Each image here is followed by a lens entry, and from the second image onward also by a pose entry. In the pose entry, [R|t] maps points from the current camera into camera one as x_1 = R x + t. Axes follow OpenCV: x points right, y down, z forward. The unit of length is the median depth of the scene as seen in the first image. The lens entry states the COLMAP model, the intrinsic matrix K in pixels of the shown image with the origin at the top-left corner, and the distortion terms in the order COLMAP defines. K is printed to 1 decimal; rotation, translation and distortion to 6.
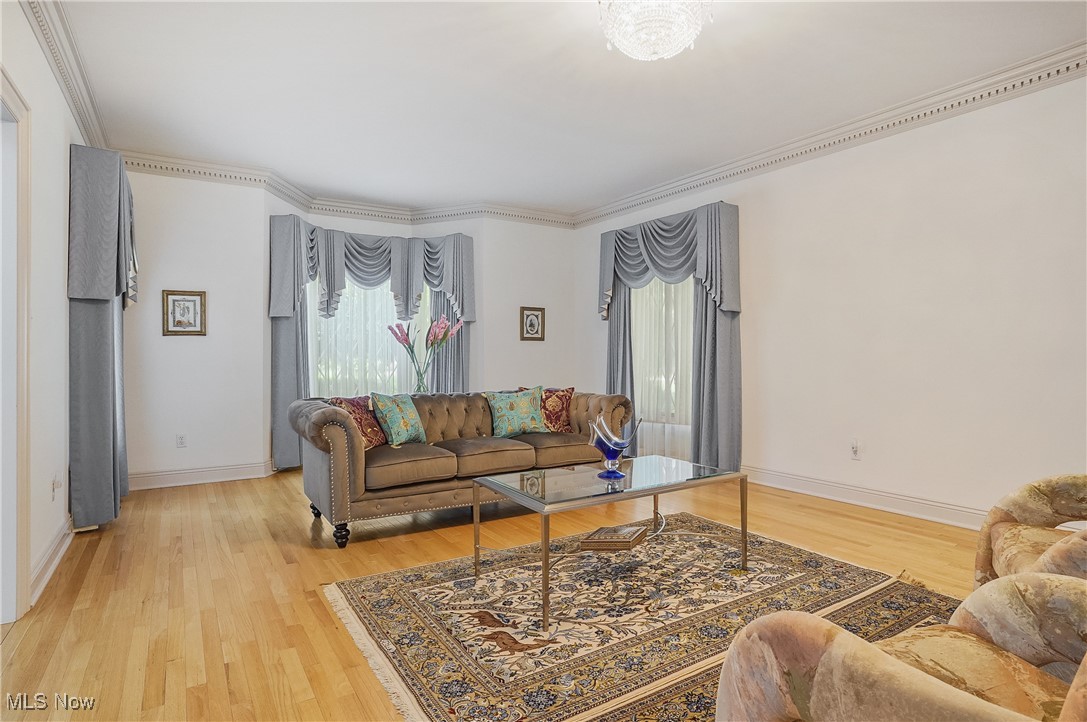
lens RADIAL K [[576.3, 0, 540.0], [0, 576.3, 339.4], [0, 0, 1]] dist [-0.039698, 0.002483]
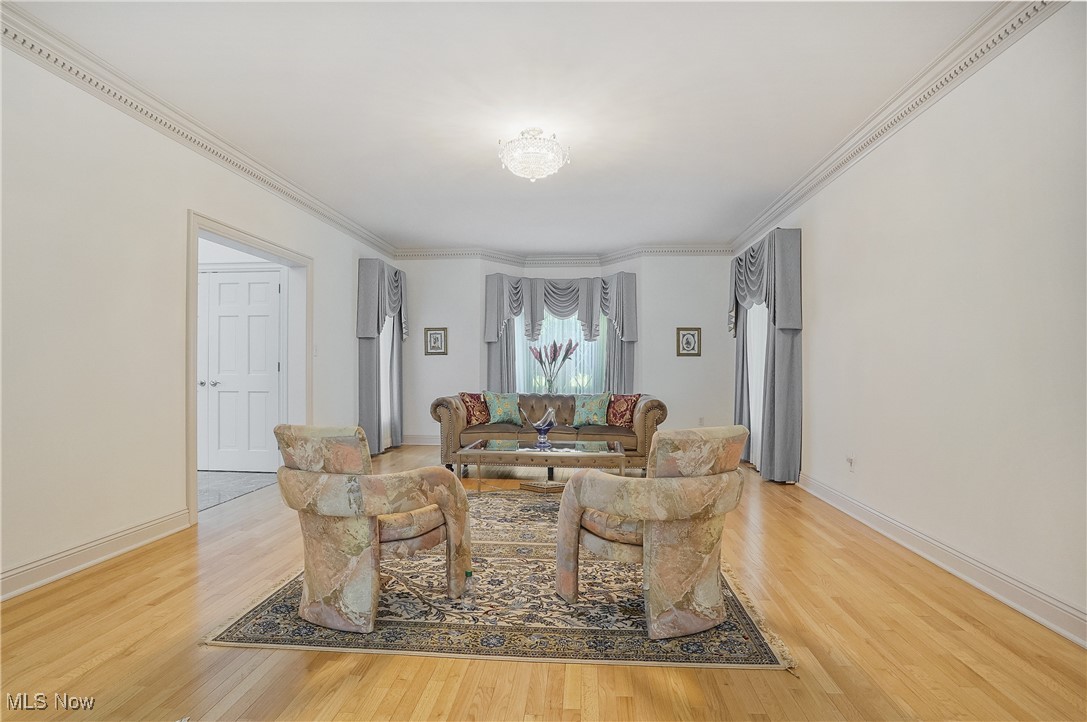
lens RADIAL K [[565.5, 0, 542.4], [0, 565.5, 365.3], [0, 0, 1]] dist [-0.078057, 0.037079]
pose [[0.794164, 0.004412, -0.607688, 0.983593], [0.008395, 0.999799, 0.018231, -0.006174], [0.607646, -0.019580, 0.793967, -0.187442]]
